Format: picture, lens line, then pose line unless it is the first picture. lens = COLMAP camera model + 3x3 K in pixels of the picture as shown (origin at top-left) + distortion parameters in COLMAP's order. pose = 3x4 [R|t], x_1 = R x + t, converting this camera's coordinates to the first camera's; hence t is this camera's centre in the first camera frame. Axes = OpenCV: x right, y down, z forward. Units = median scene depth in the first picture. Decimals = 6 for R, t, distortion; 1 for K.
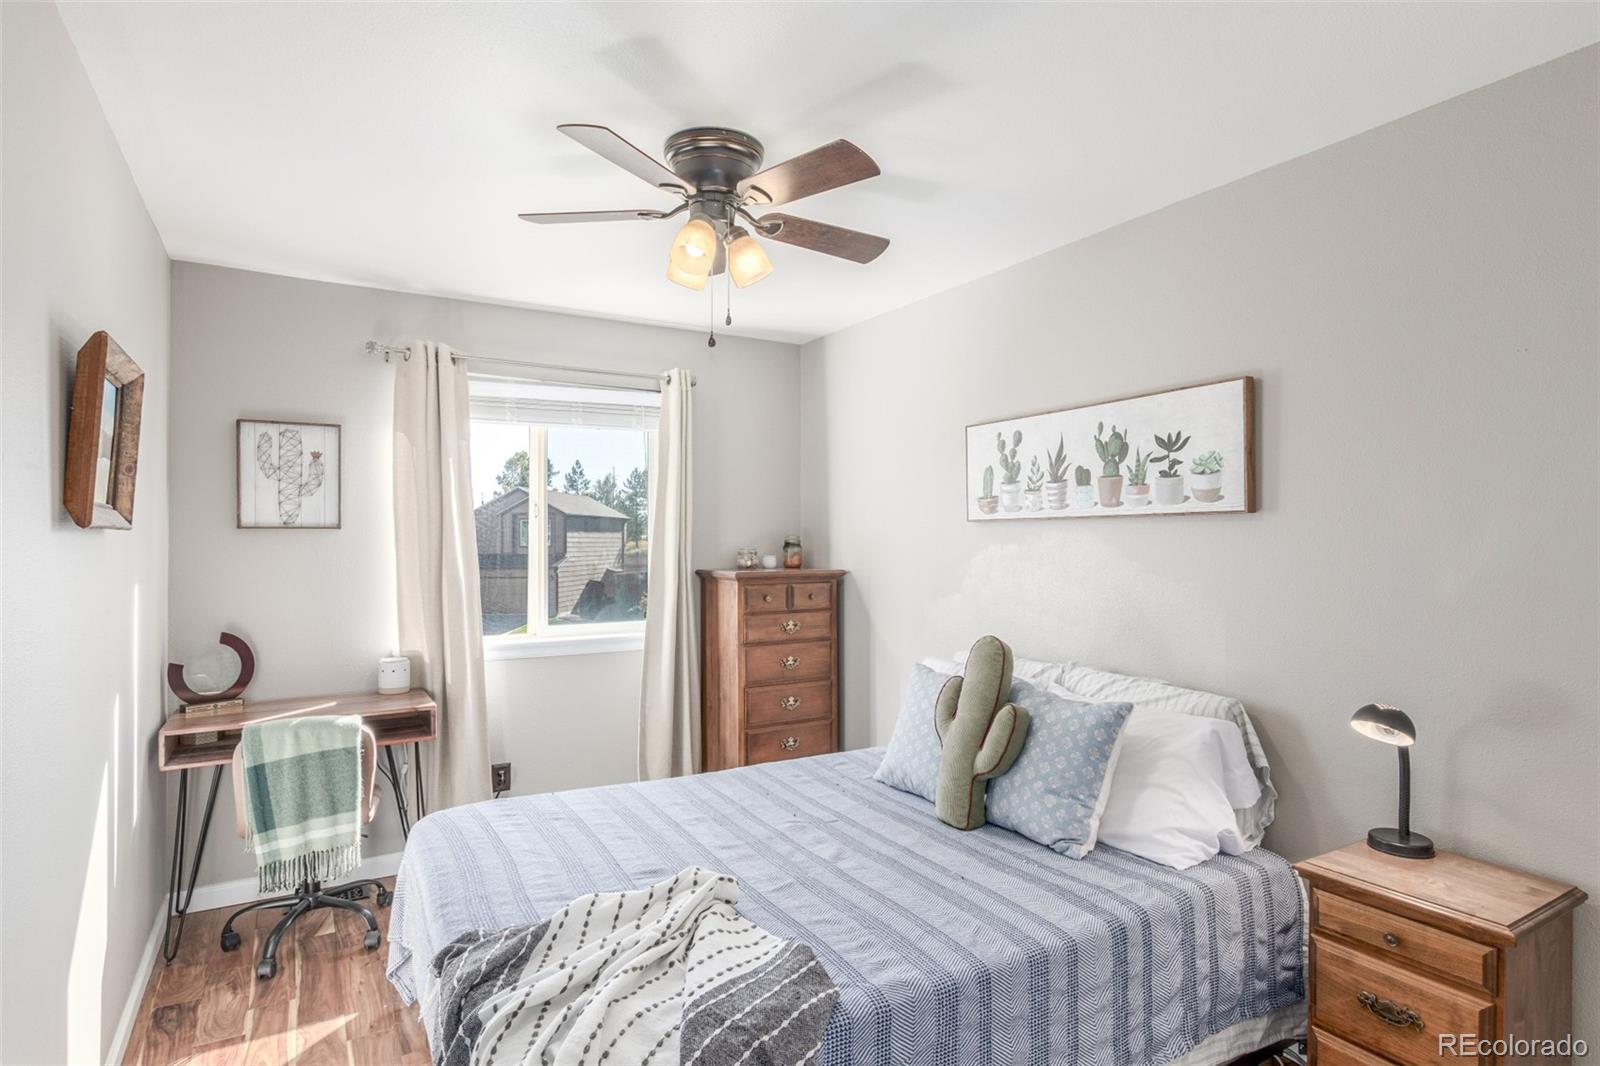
lens RADIAL K [[859.3, 0, 798.9], [0, 859.3, 534.2], [0, 0, 1]] dist [-0.004314, -0.000289]
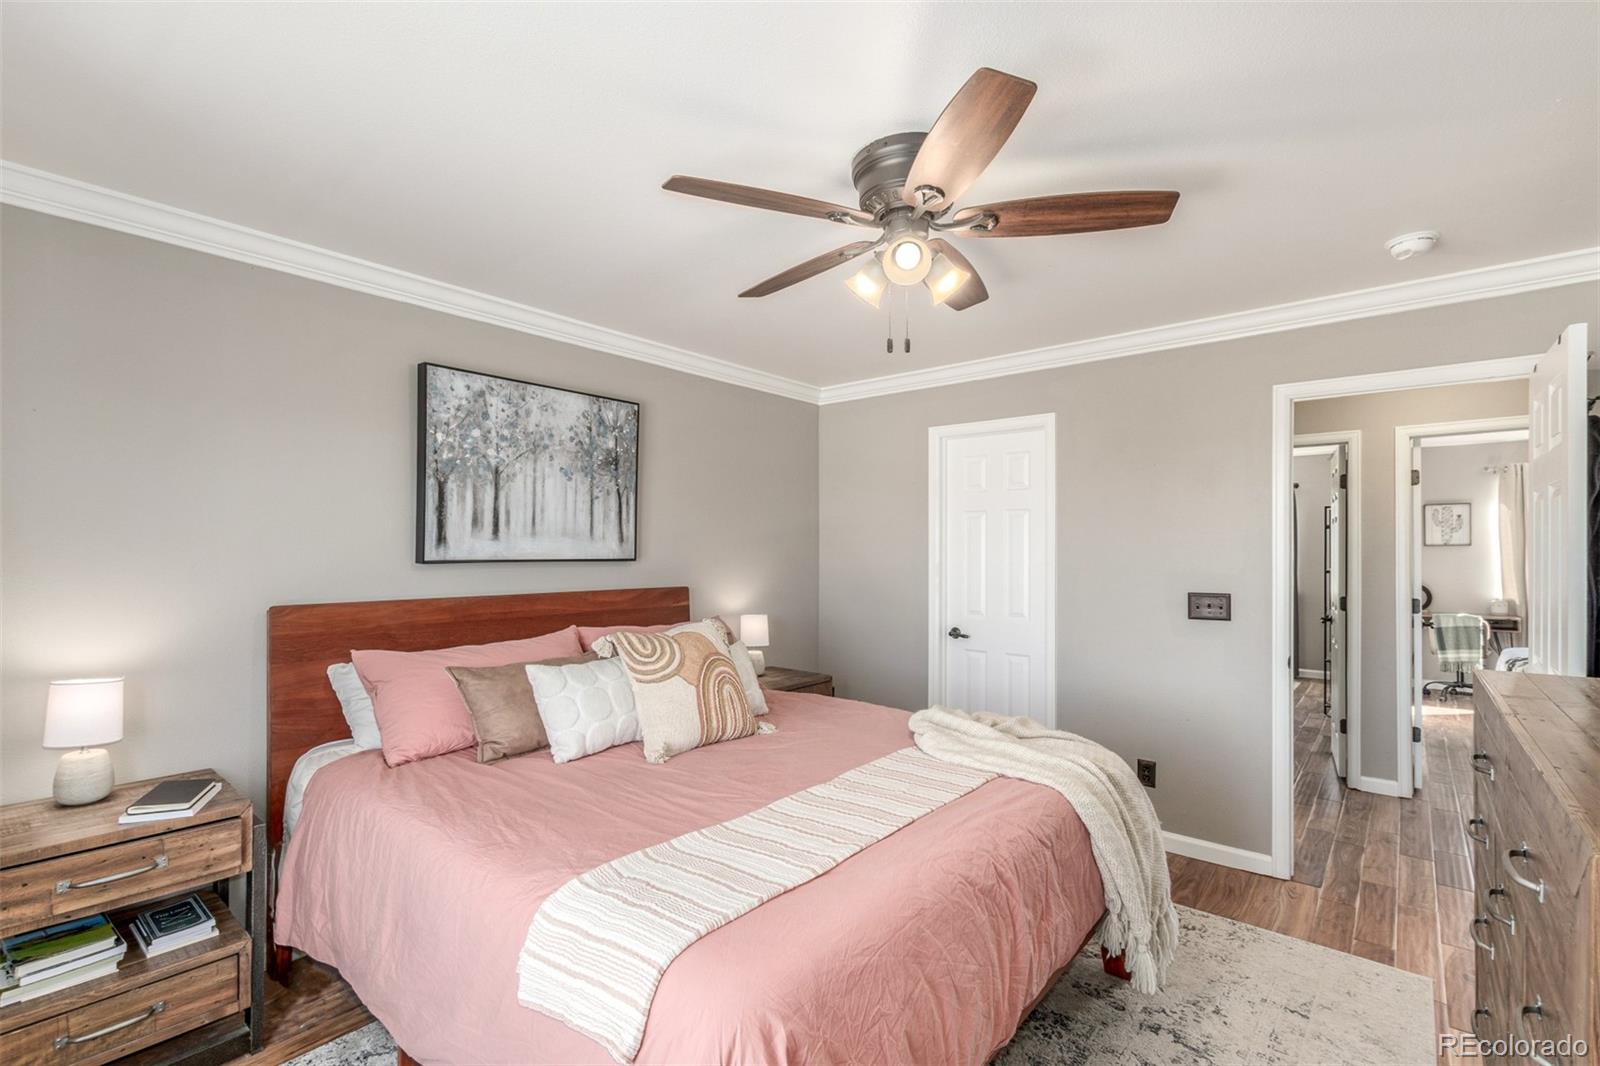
lens RADIAL K [[728.3, 0, 798.5], [0, 728.3, 544.7], [0, 0, 1]] dist [0.005733, -0.002194]
pose [[0.339277, -0.008859, -0.940645, 0.876130], [0.002254, 0.999960, -0.008605, 0.005634], [0.940684, 0.000799, 0.339284, -1.710414]]
